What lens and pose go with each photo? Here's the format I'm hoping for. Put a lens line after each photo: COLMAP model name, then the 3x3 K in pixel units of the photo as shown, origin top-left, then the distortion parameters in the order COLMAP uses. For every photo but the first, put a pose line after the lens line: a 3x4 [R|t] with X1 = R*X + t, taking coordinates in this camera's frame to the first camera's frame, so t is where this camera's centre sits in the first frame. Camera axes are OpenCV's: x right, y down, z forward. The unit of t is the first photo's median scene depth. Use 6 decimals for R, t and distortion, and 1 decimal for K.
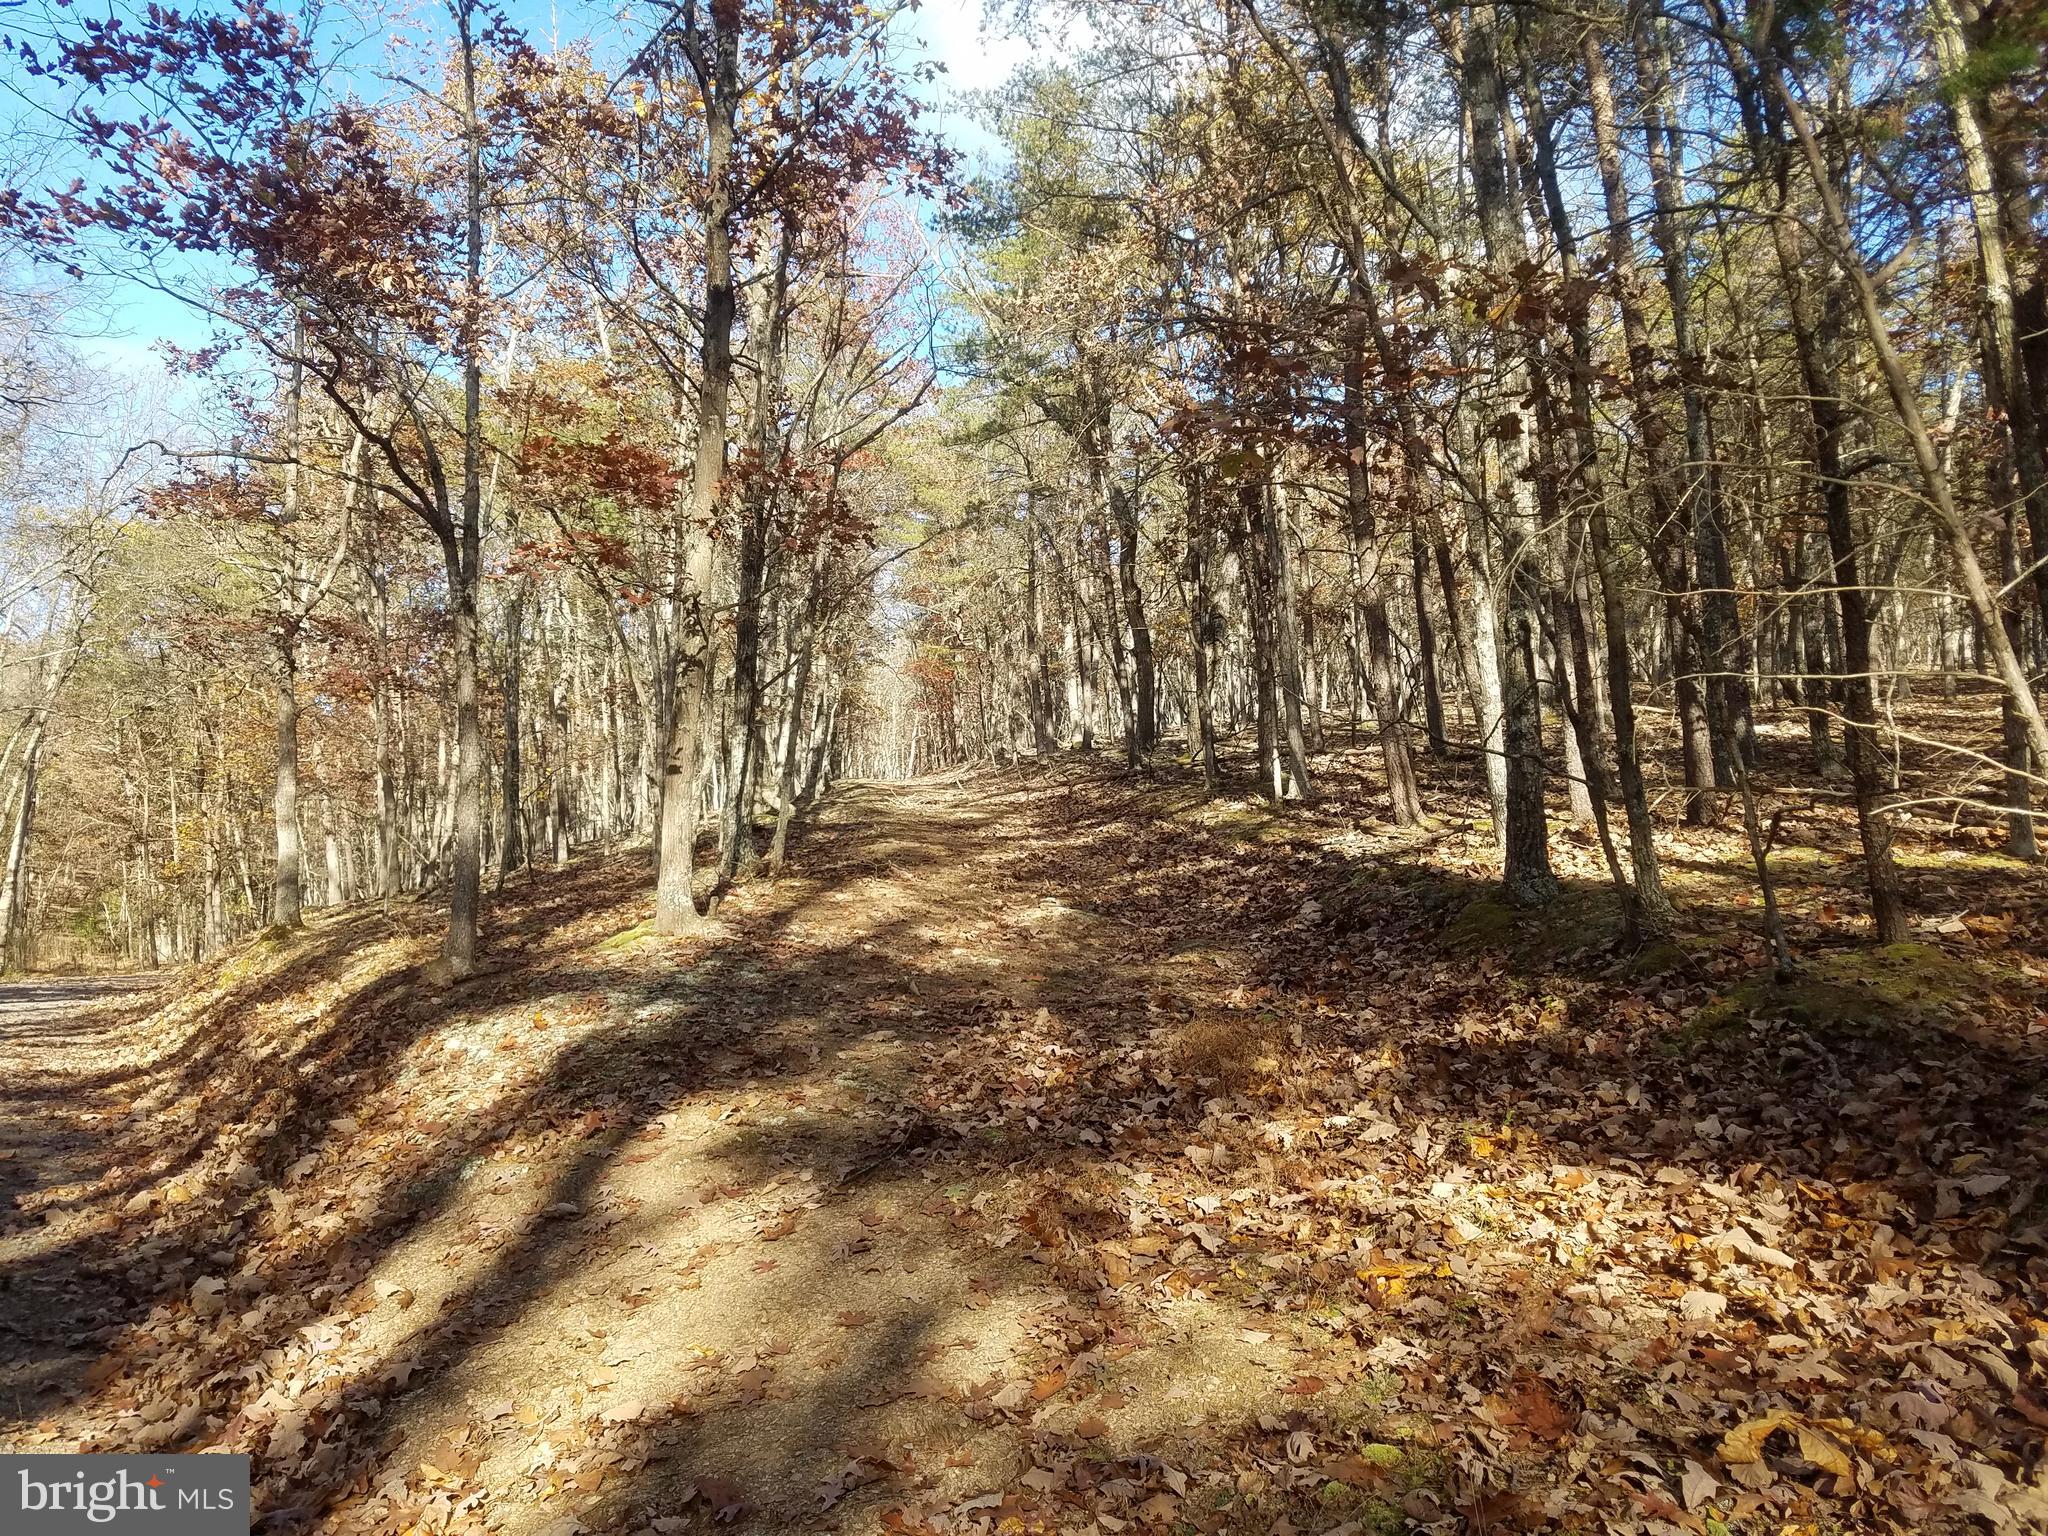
lens RADIAL K [[1539.3, 0, 1024.0], [0, 1539.3, 768.0], [0, 0, 1]] dist [0.001969, 0.000043]
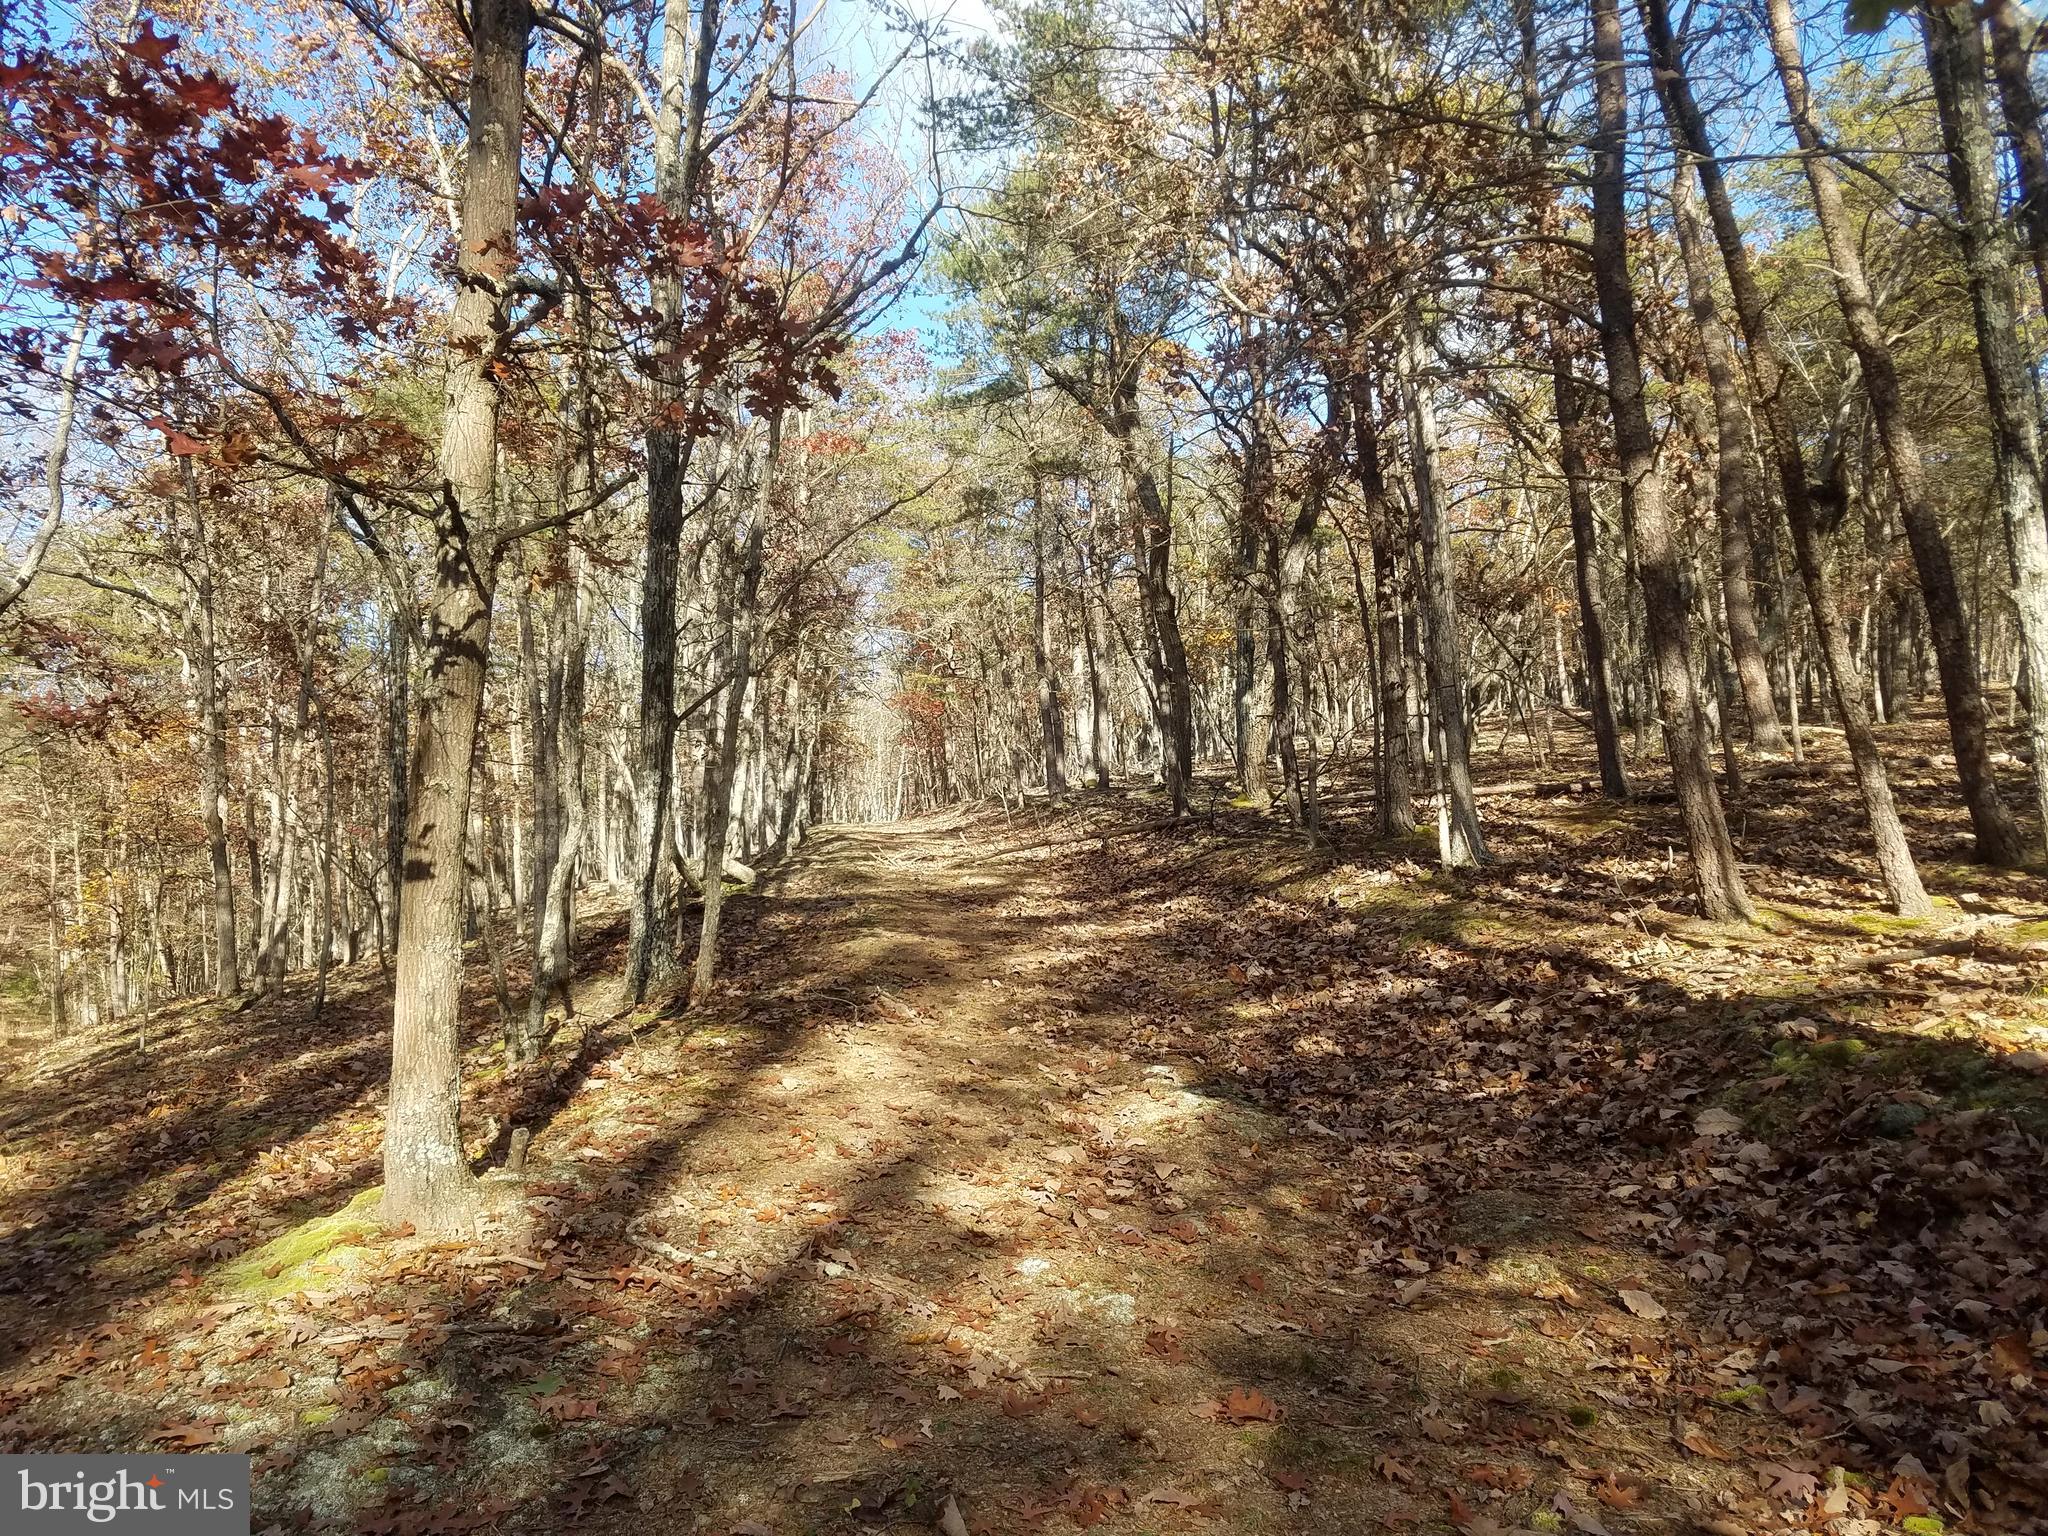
lens RADIAL K [[1567.3, 0, 1012.1], [0, 1567.3, 823.0], [0, 0, 1]] dist [0.039069, 0.000713]
pose [[0.999913, -0.013204, -0.000222, -0.018629], [0.013206, 0.999841, 0.011941, -0.007407], [0.000064, -0.011943, 0.999929, 0.212902]]
